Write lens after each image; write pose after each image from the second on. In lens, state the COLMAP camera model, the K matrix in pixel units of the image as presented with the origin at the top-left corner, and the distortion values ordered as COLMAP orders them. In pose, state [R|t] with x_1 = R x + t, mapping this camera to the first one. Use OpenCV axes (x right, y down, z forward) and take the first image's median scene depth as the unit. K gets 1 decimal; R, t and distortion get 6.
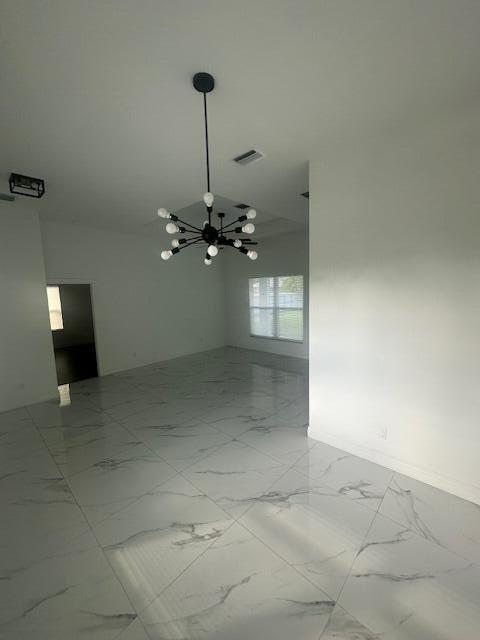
lens RADIAL K [[253.3, 0, 240.0], [0, 253.3, 320.0], [0, 0, 1]] dist [-0.001491, -0.000167]
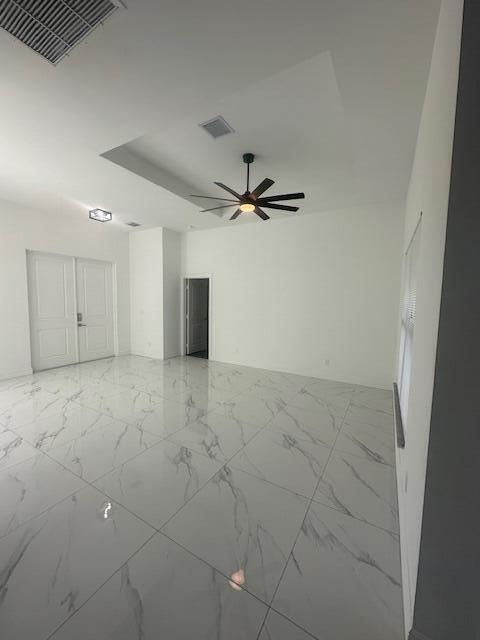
lens RADIAL K [[253.3, 0, 240.0], [0, 253.3, 320.0], [0, 0, 1]] dist [-0.001491, -0.000167]
pose [[0.238361, 0.118204, -0.963956, 0.626323], [-0.140152, 0.986362, 0.086296, -0.081051], [0.961011, 0.114531, 0.251676, 0.930904]]
